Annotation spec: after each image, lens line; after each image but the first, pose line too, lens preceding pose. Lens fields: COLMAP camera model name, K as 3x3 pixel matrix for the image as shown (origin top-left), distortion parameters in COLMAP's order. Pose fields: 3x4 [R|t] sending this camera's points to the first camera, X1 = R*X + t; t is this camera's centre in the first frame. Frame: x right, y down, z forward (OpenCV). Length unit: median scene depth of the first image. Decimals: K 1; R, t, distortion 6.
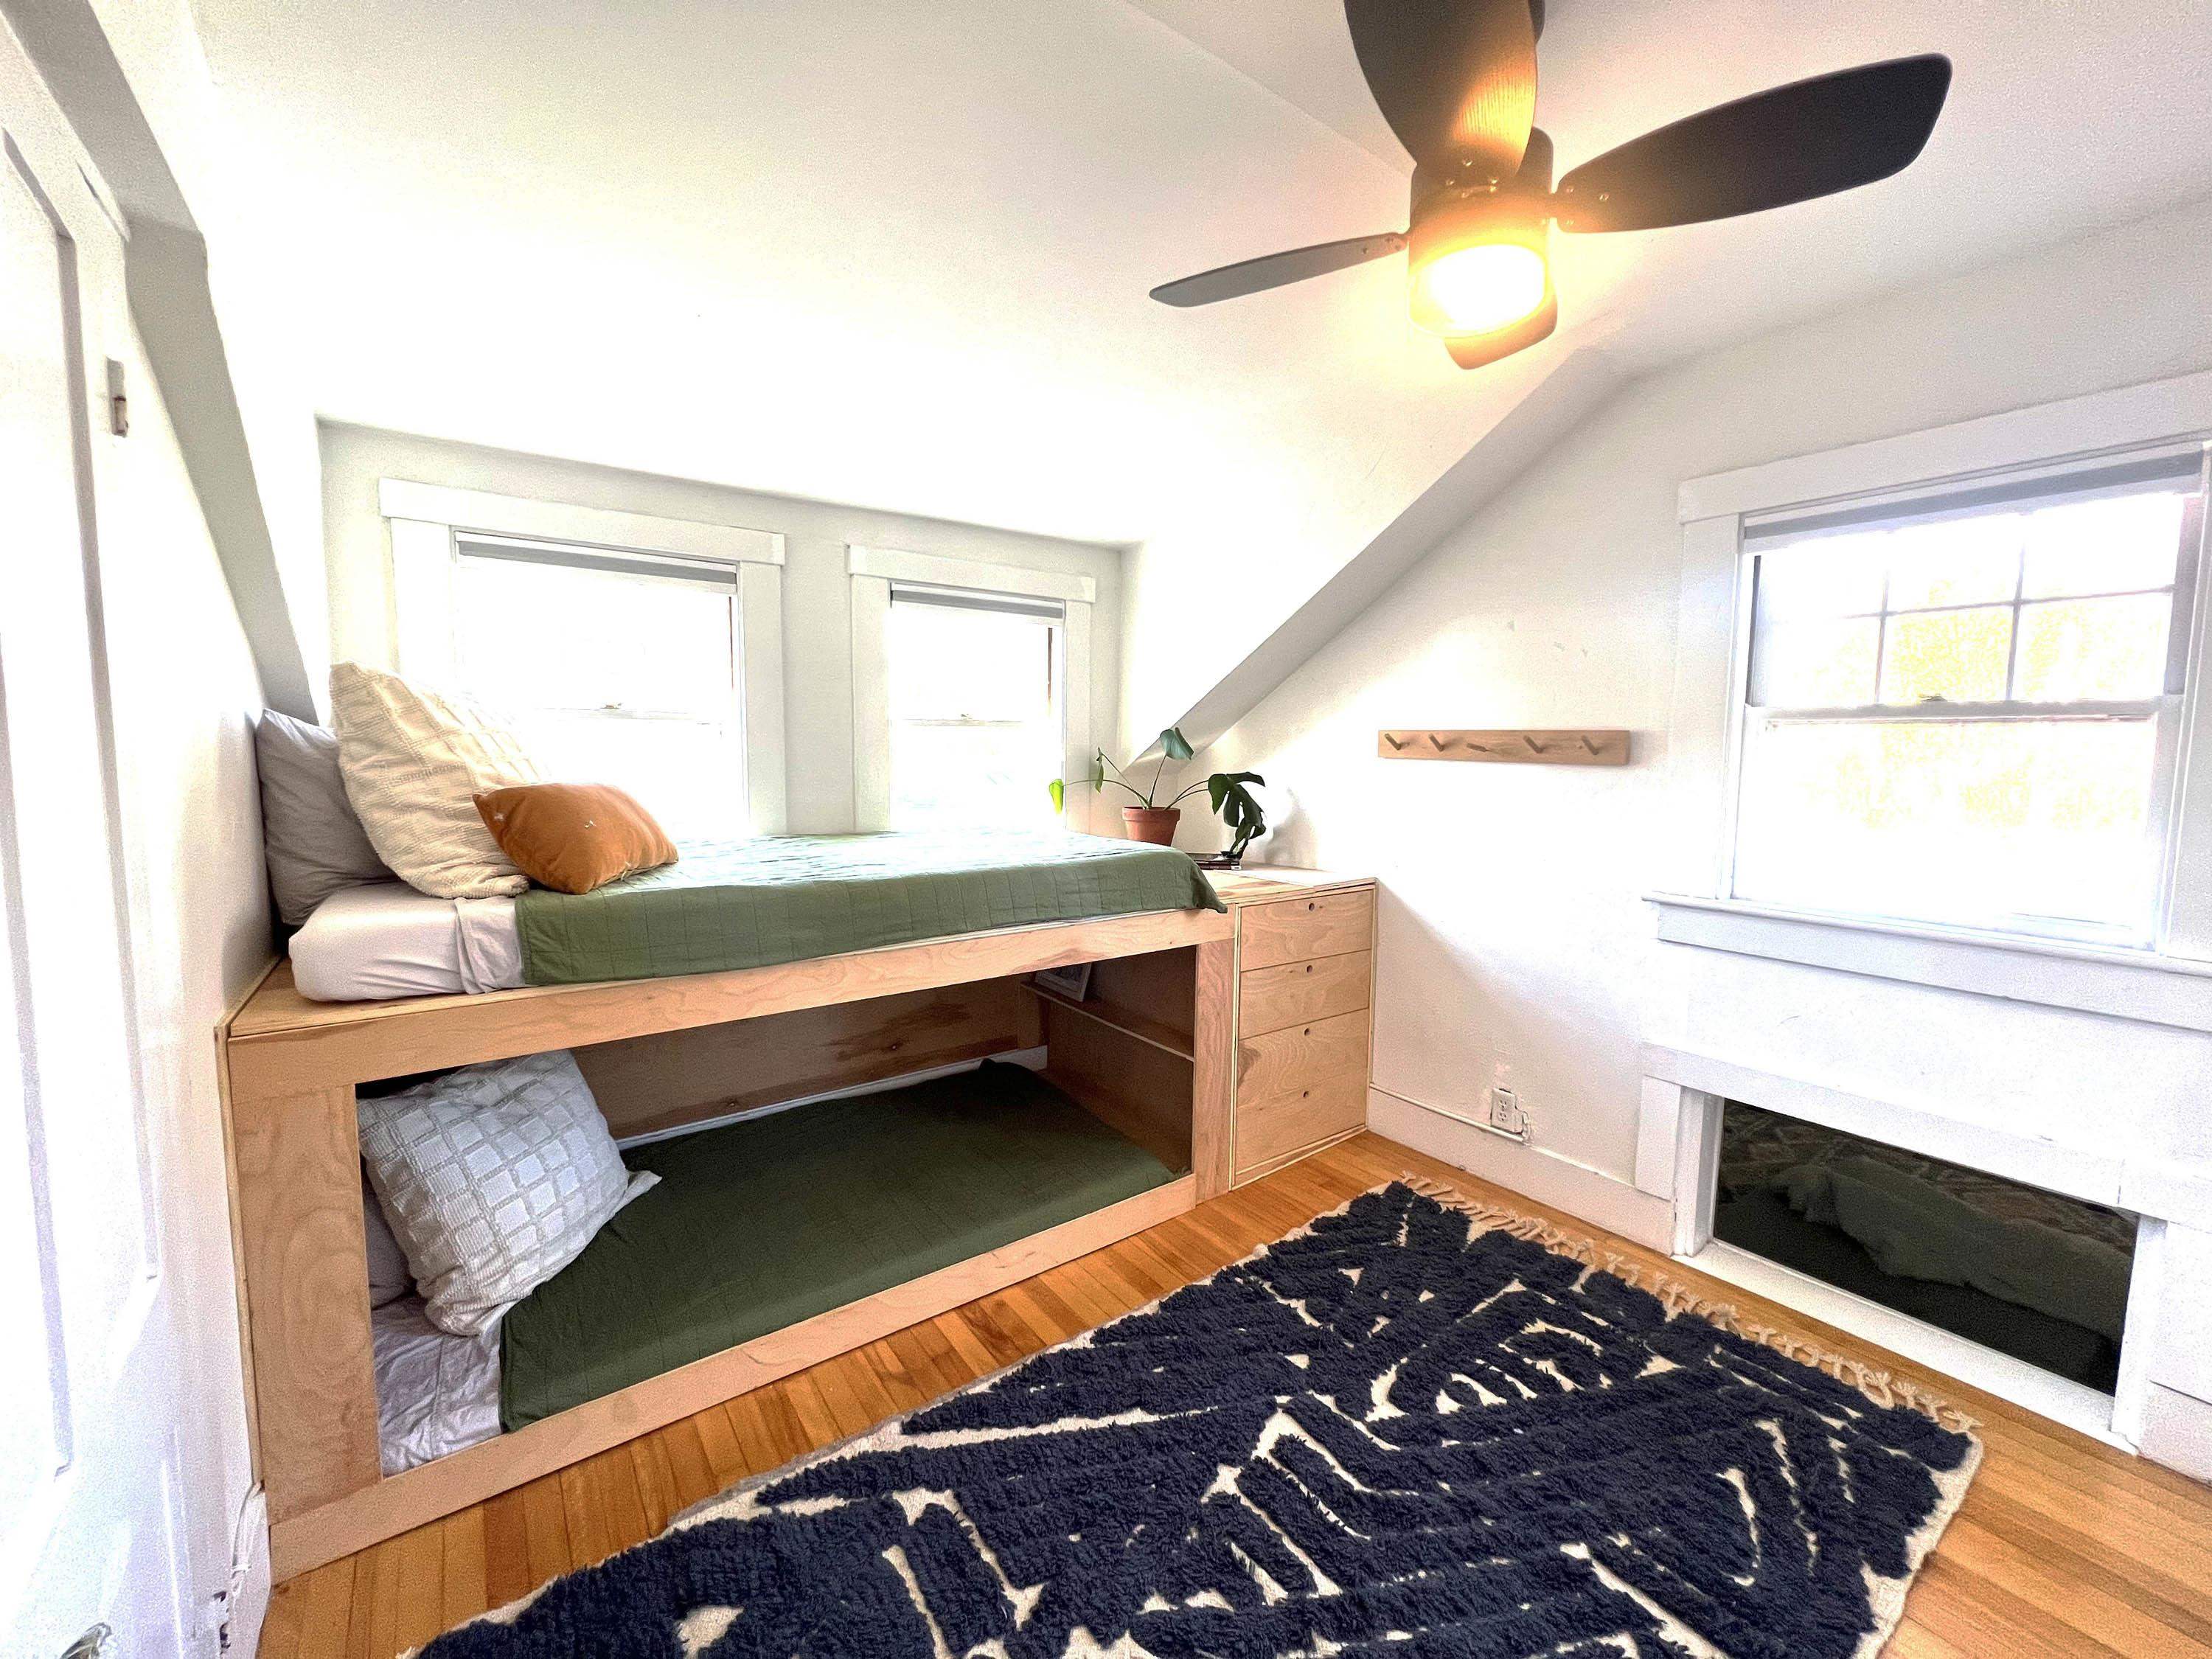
lens RADIAL K [[882.9, 0, 1103.2], [0, 882.9, 830.6], [0, 0, 1]] dist [0.000768, -0.000275]
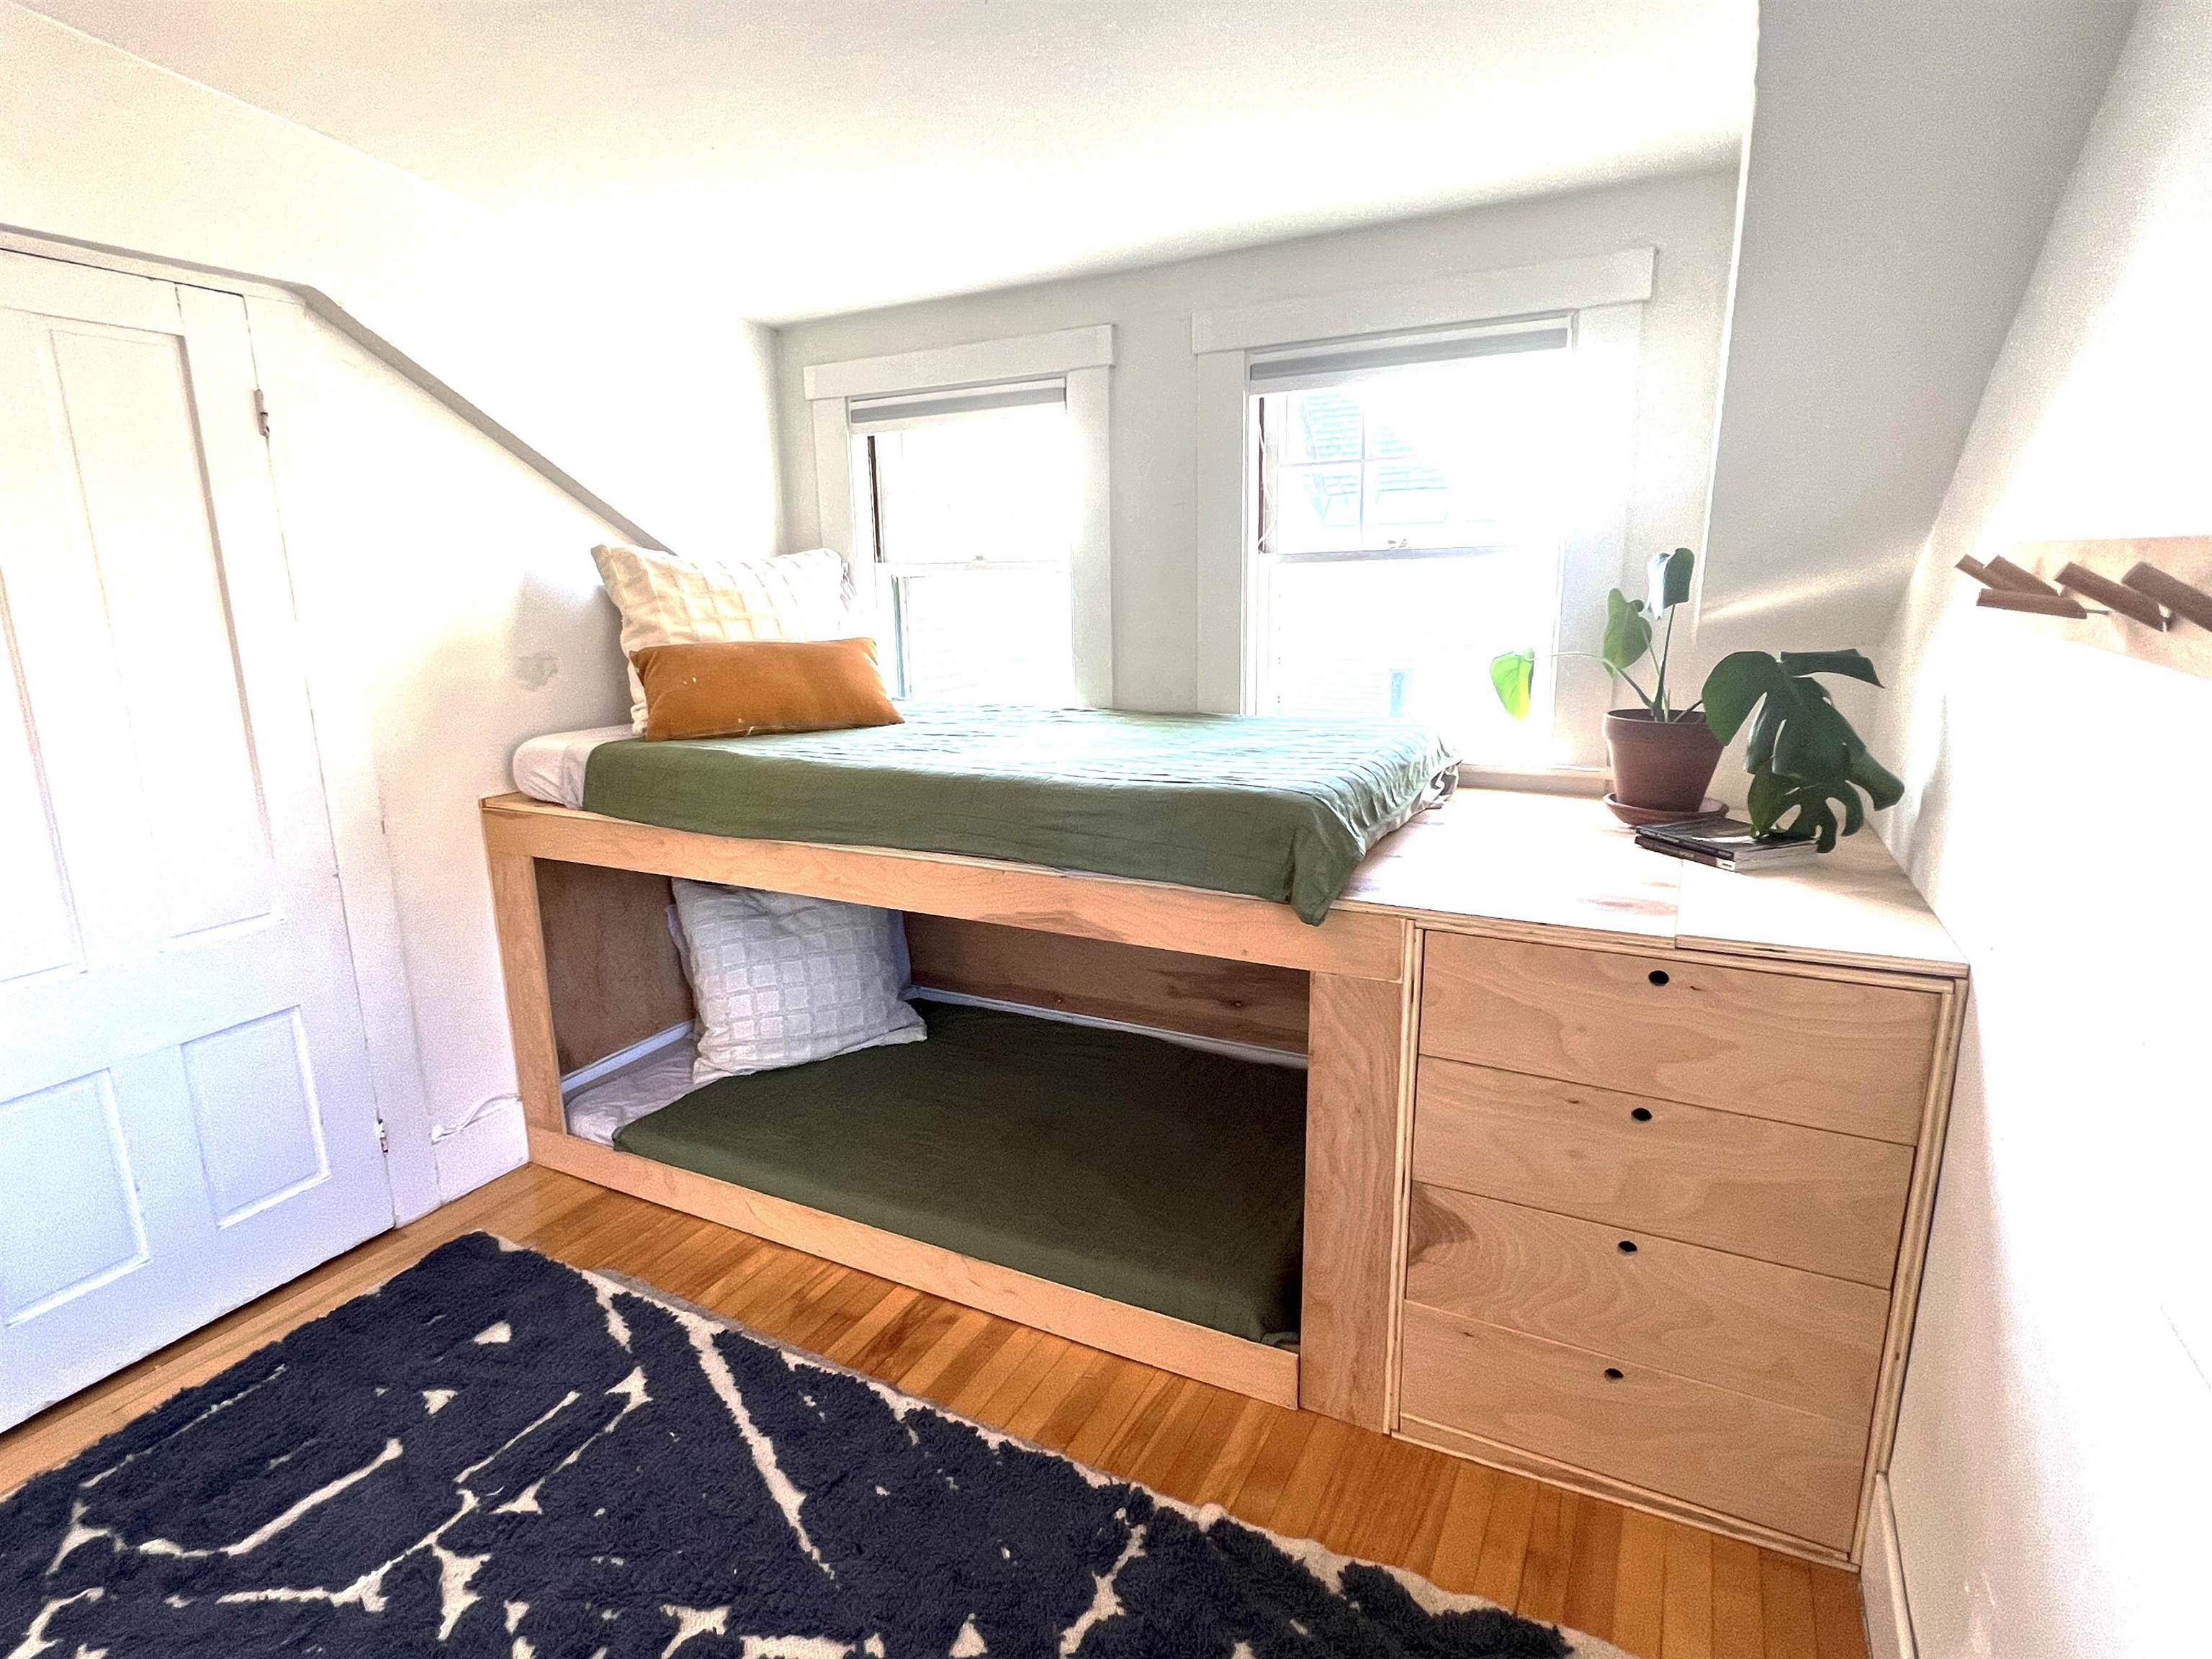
lens RADIAL K [[1146.5, 0, 1100.2], [0, 1146.5, 828.9], [0, 0, 1]] dist [0.001042, 0.001309]
pose [[0.436523, 0.176636, -0.882183, 0.776481], [-0.062089, 0.984115, 0.166322, -0.078738], [0.897548, -0.017830, 0.440556, 0.675409]]
